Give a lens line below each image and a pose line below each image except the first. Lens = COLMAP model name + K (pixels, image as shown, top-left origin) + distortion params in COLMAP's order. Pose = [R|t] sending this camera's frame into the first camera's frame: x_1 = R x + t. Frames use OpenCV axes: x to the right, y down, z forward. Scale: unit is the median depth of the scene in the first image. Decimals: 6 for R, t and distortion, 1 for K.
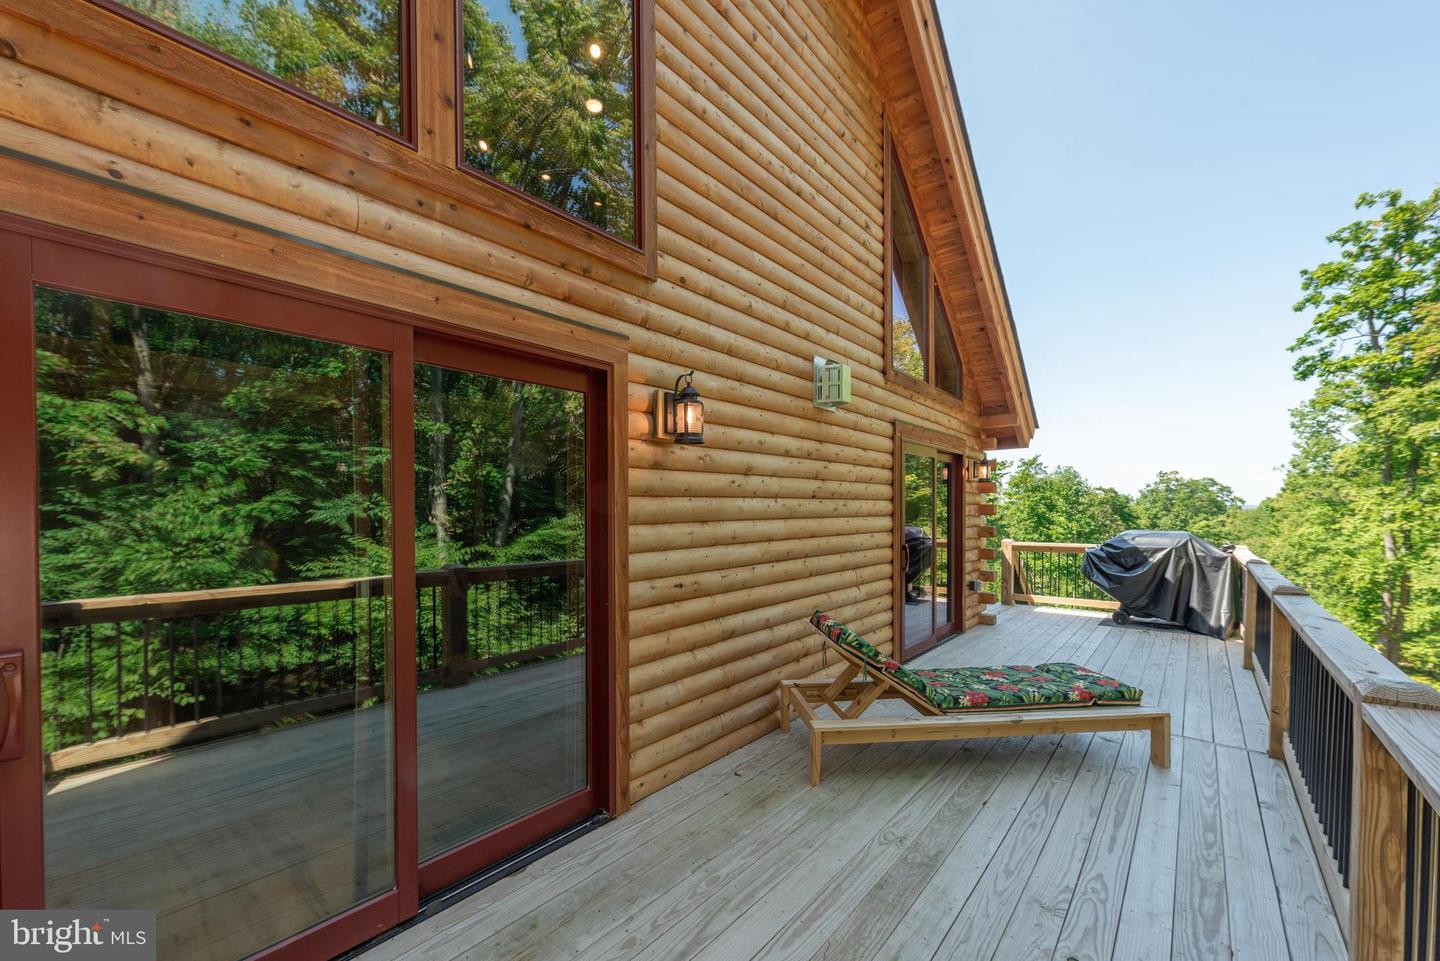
lens RADIAL K [[577.5, 0, 717.7], [0, 577.5, 522.2], [0, 0, 1]] dist [0.002272, 0.000414]
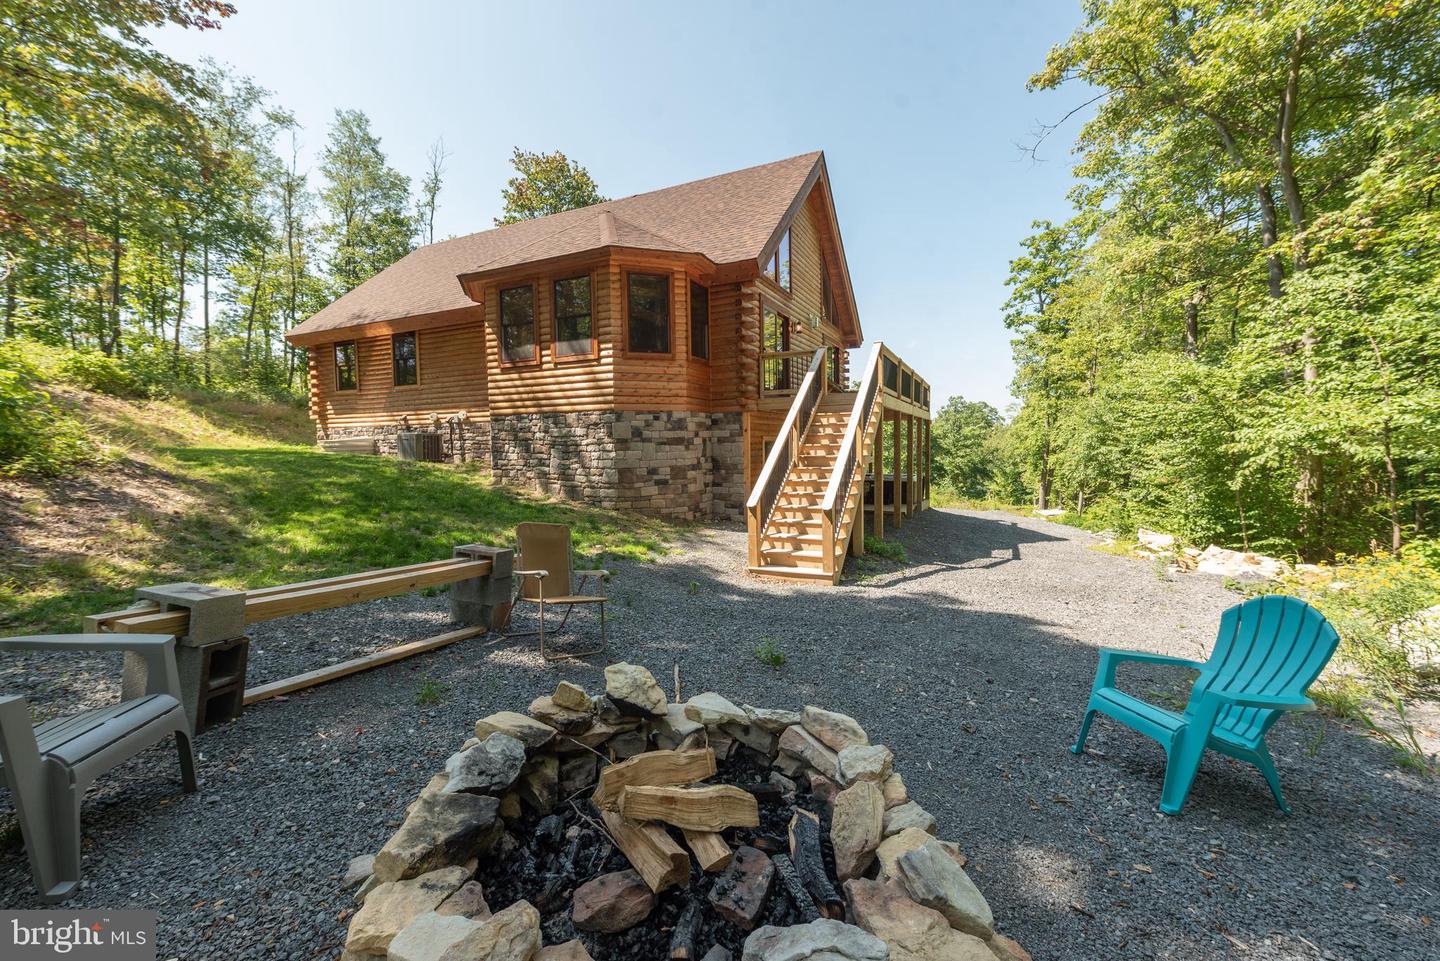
lens RADIAL K [[560.0, 0, 715.3], [0, 560.0, 477.4], [0, 0, 1]] dist [0.000931, 0.000077]
pose [[0.970497, -0.027482, 0.239541, -0.212274], [0.016456, 0.998716, 0.047910, 0.094200], [-0.240550, -0.042555, 0.969704, -0.389212]]
